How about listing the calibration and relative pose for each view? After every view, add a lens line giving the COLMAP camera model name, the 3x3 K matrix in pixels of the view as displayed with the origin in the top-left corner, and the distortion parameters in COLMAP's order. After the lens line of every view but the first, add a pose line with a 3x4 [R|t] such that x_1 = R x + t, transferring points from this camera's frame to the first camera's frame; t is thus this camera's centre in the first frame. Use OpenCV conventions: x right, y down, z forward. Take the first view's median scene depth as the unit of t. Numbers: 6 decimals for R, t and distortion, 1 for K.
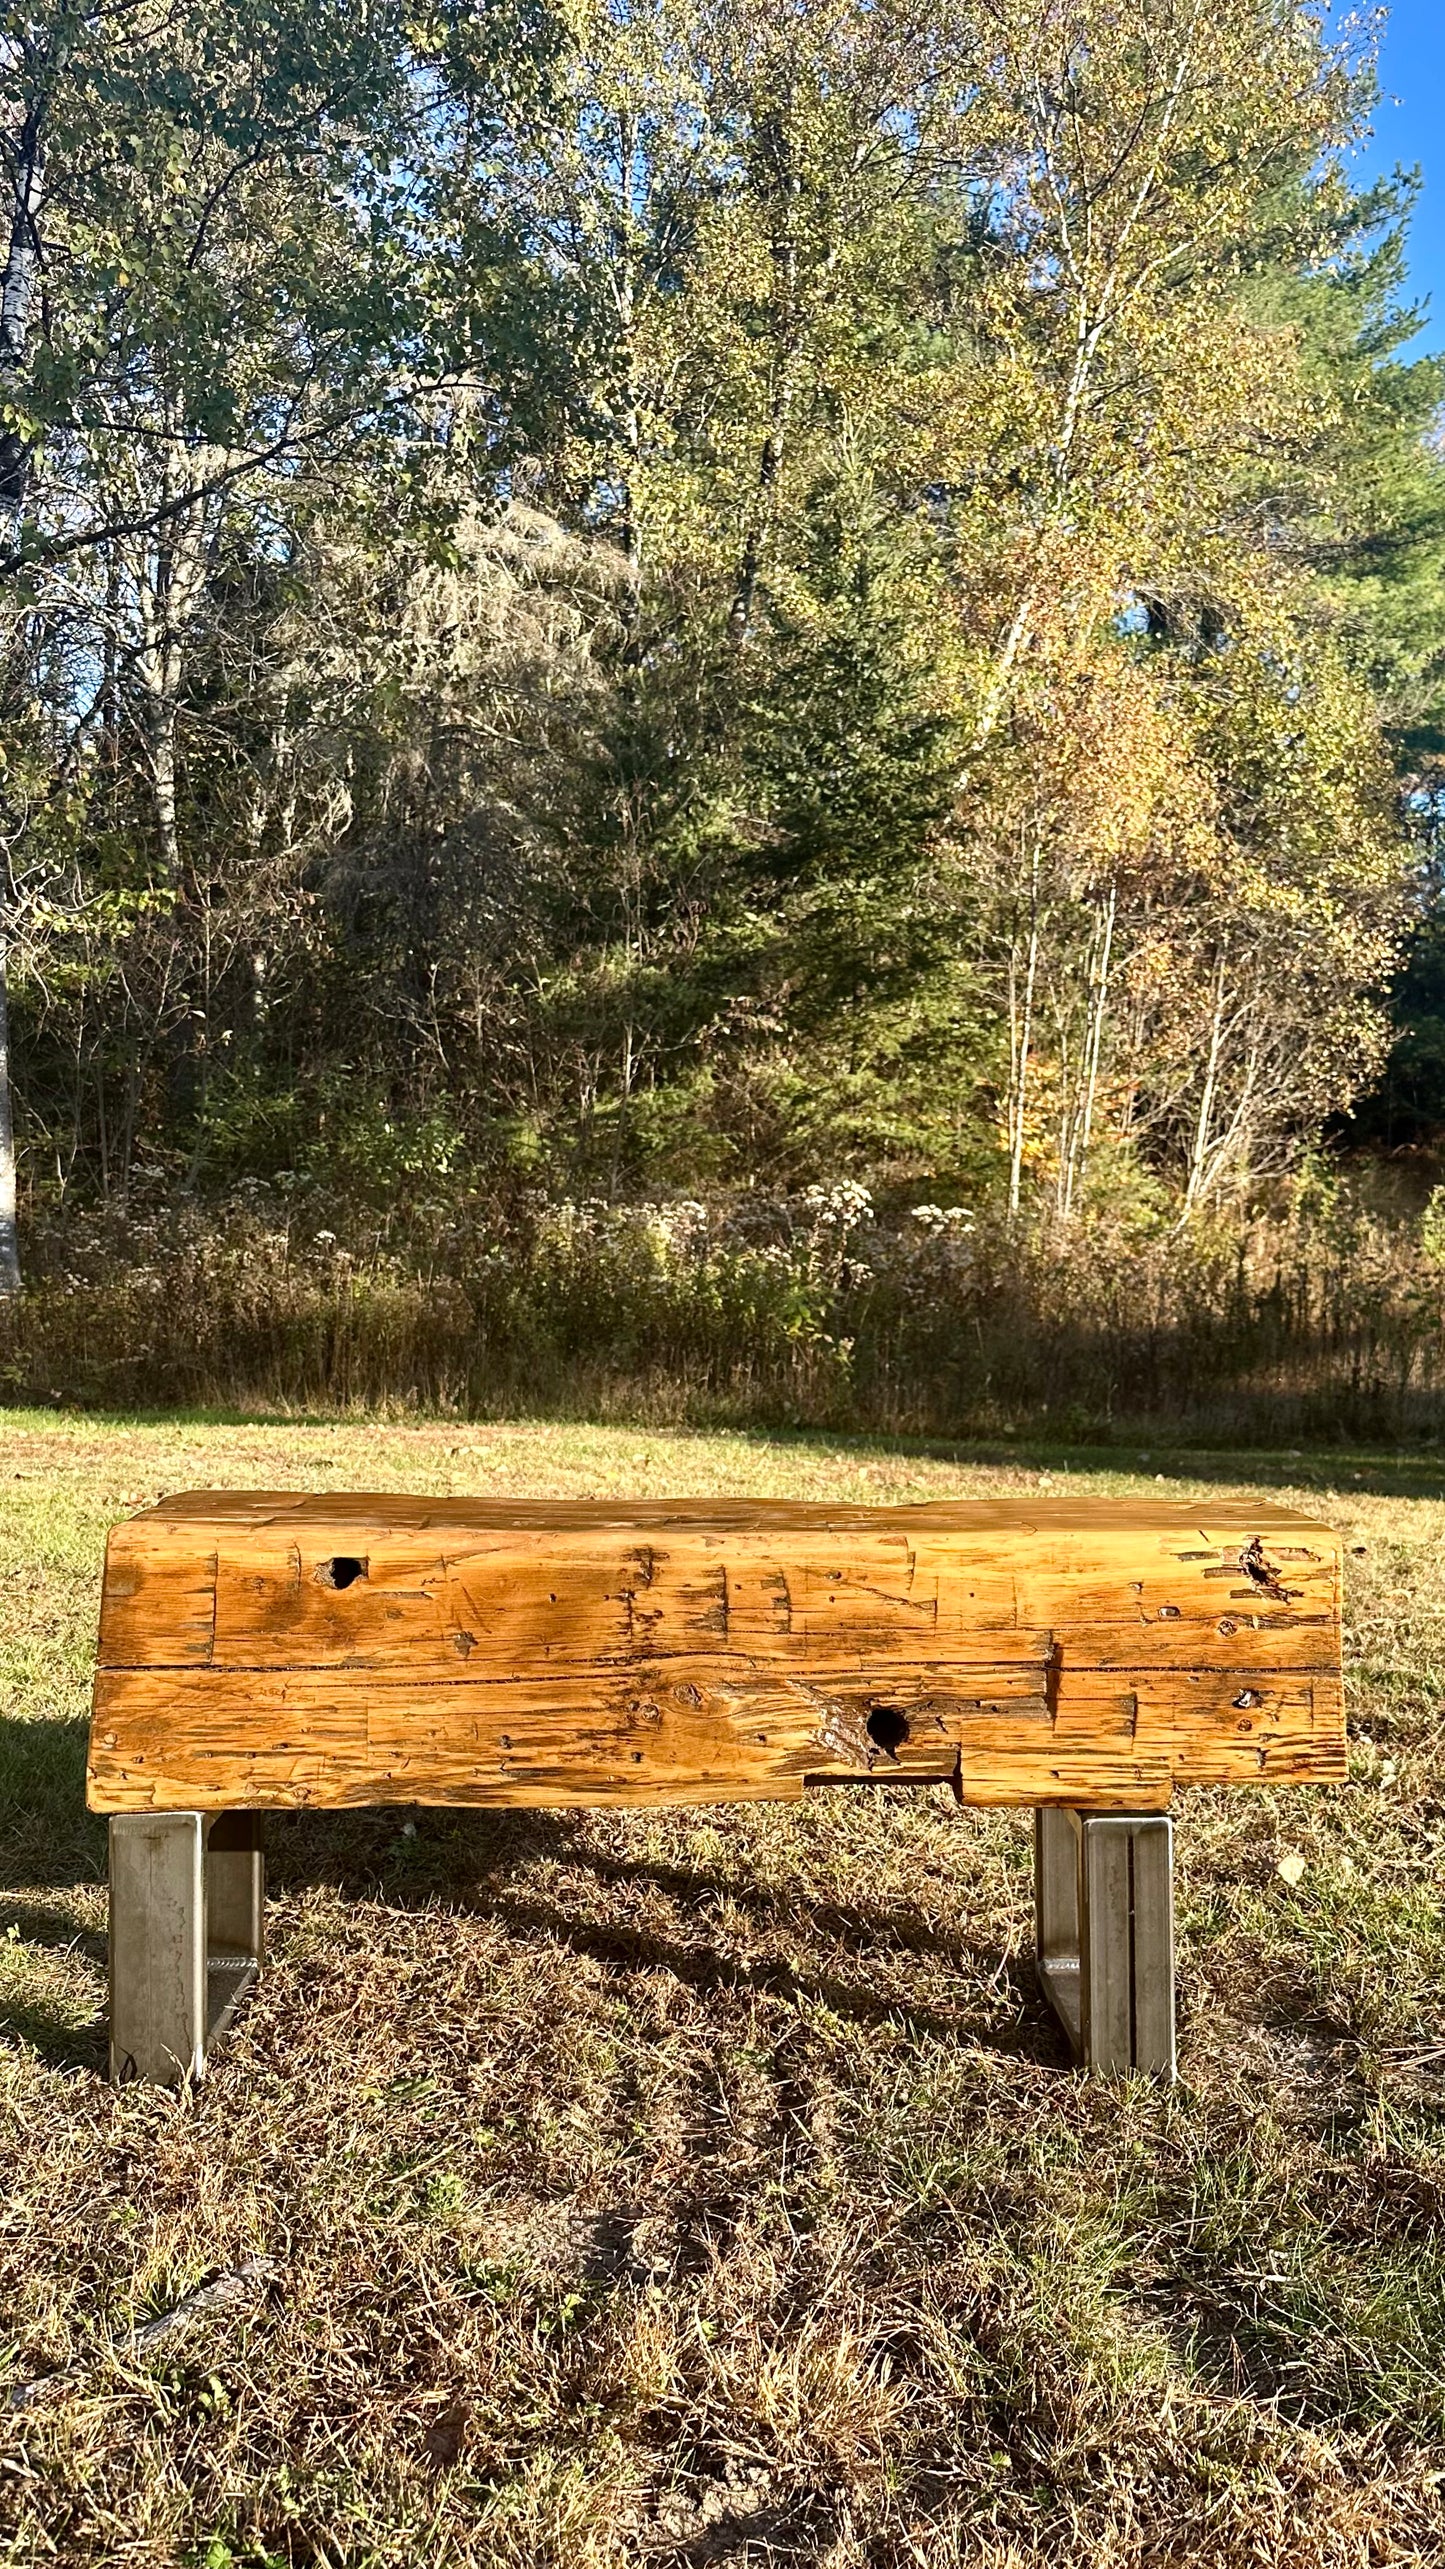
lens RADIAL K [[2042.5, 0, 748.2], [0, 2042.5, 1255.8], [0, 0, 1]] dist [0.168654, -0.300288]
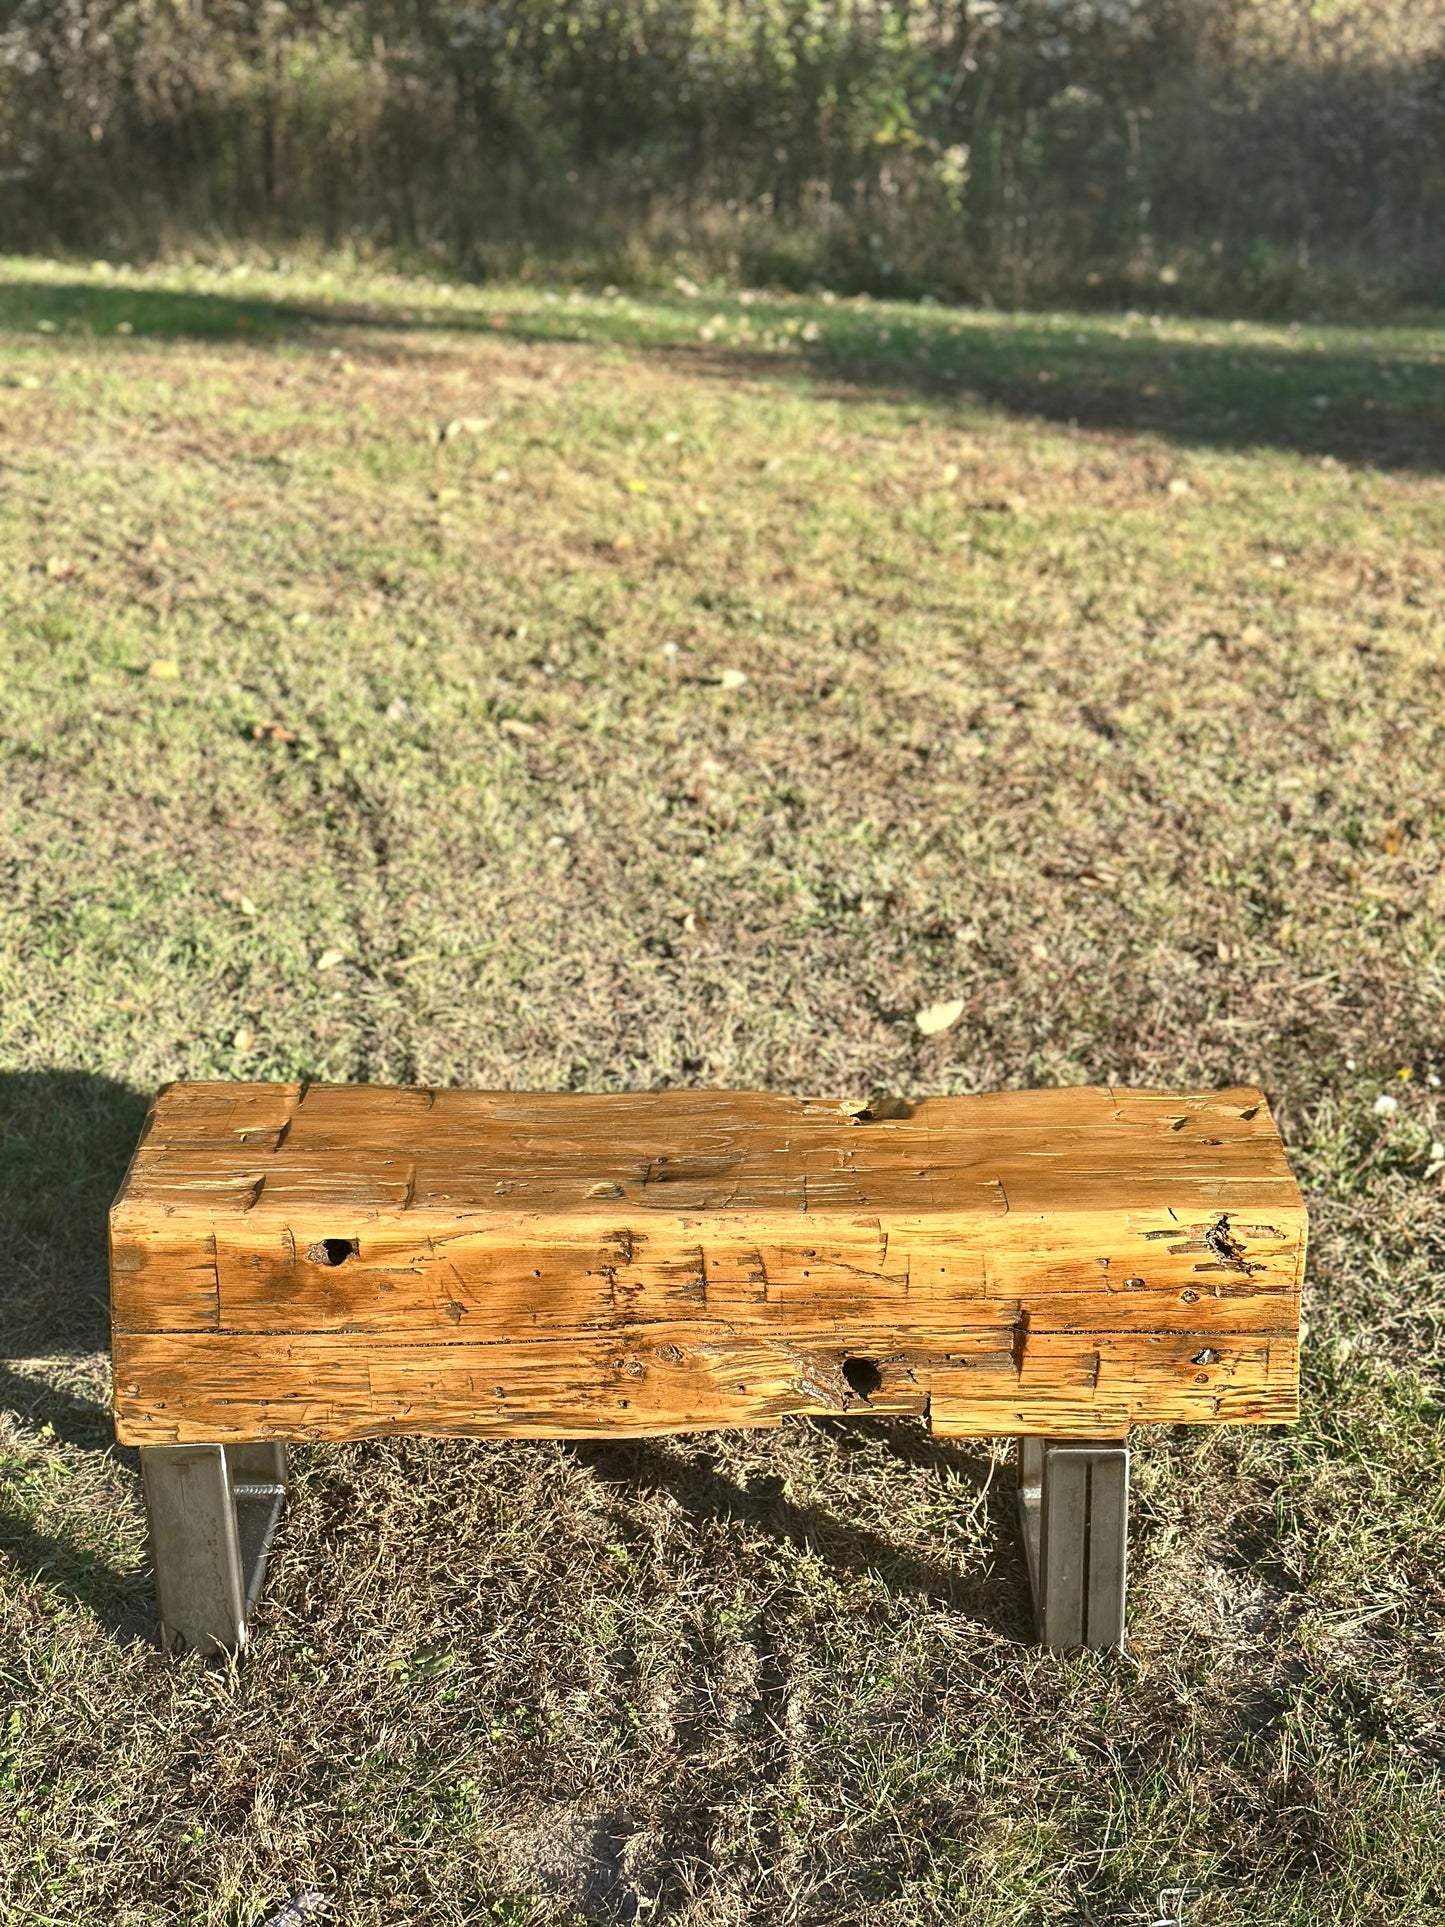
lens RADIAL K [[2670.7, 0, 722.5], [0, 2670.7, 963.5], [0, 0, 1]] dist [0.135259, -0.067101]
pose [[0.998940, -0.002142, -0.045976, 0.060619], [0.019616, 0.923464, 0.383183, -0.492371], [0.041636, -0.383679, 0.922527, -0.183113]]
